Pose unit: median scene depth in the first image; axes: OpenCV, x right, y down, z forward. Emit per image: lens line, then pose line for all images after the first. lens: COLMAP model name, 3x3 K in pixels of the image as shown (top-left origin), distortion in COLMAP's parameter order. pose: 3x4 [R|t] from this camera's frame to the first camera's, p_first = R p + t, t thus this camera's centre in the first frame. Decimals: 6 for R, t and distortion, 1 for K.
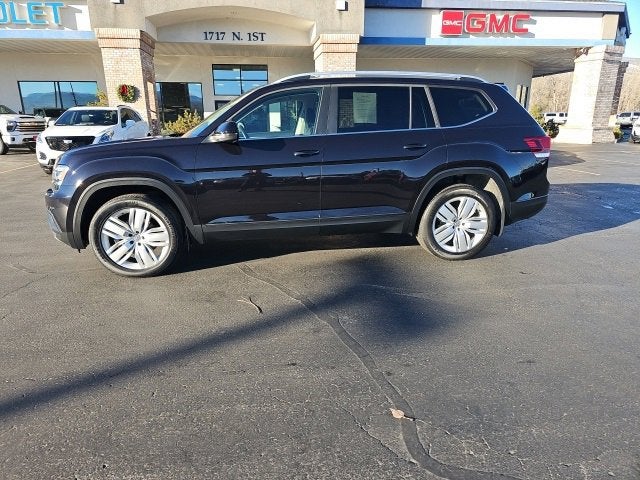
lens RADIAL K [[417.1, 0, 313.1], [0, 417.1, 243.6], [0, 0, 1]] dist [0.055488, -0.044920]
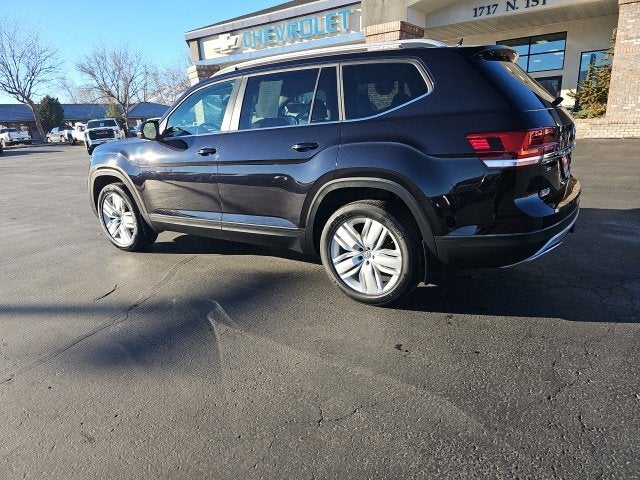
lens RADIAL K [[417.1, 0, 314.5], [0, 417.1, 245.0], [0, 0, 1]] dist [0.055488, -0.044920]
pose [[0.736833, 0.164896, -0.655657, 0.715883], [-0.142096, 0.985910, 0.088265, -0.109440], [0.660973, 0.028129, 0.749882, 0.389412]]
